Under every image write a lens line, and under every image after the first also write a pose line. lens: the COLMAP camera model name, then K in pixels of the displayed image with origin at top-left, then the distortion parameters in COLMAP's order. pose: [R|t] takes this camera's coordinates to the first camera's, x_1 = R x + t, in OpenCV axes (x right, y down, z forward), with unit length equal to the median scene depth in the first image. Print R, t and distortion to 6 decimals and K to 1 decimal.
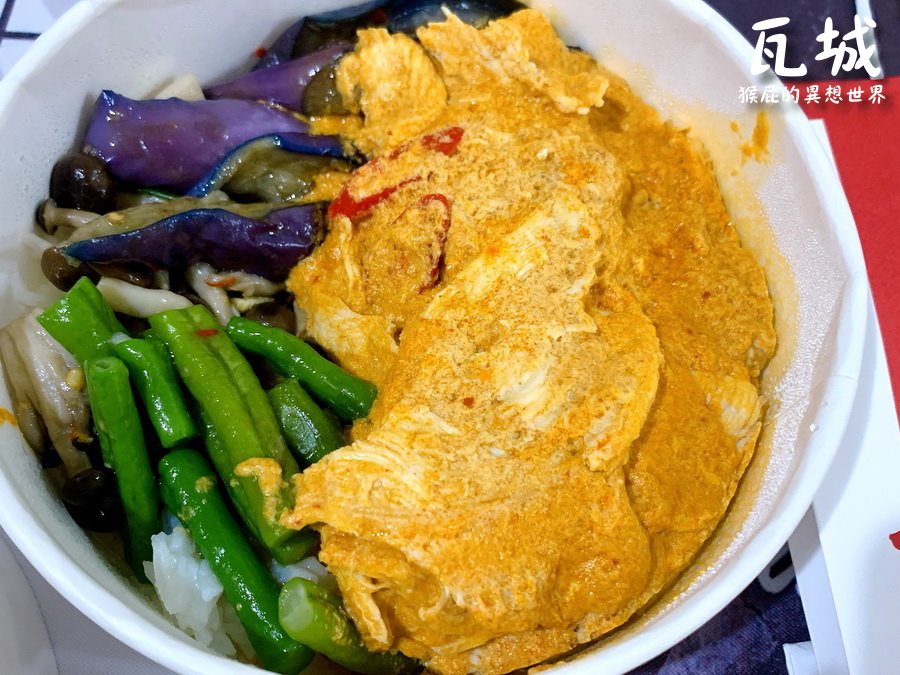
lens RADIAL K [[999.2, 0, 450.3], [0, 999.2, 340.4], [0, 0, 1]] dist [0.072536, 0.000000]
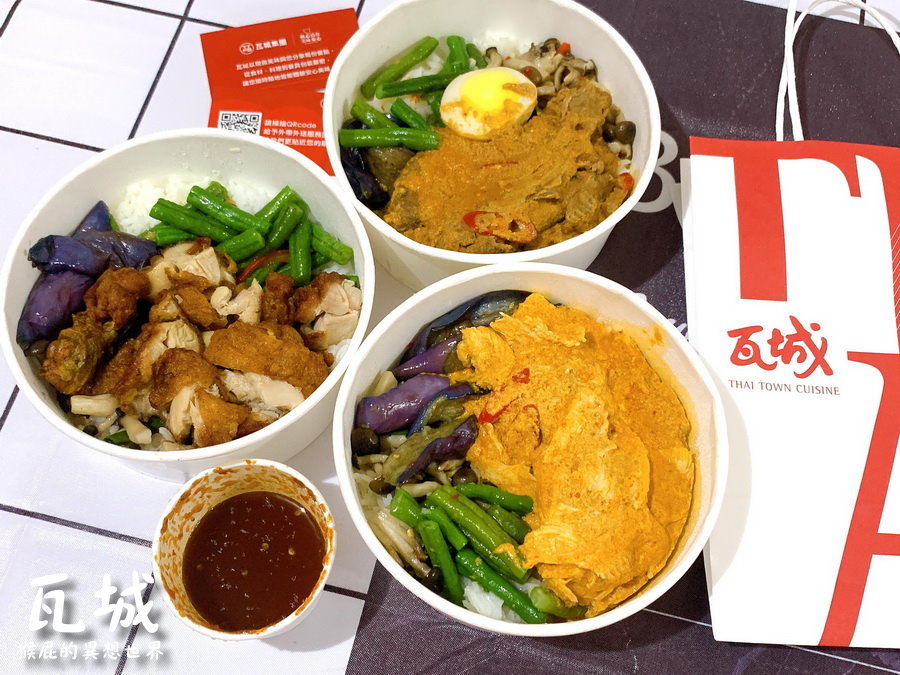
lens RADIAL K [[1014.3, 0, 444.2], [0, 1014.3, 332.7], [0, 0, 1]] dist [0.080432, 0.000000]
pose [[0.956781, -0.273018, 0.100160, -0.377728], [0.270991, 0.961996, 0.033583, -0.427103], [-0.105522, -0.004989, 0.994404, -1.224021]]
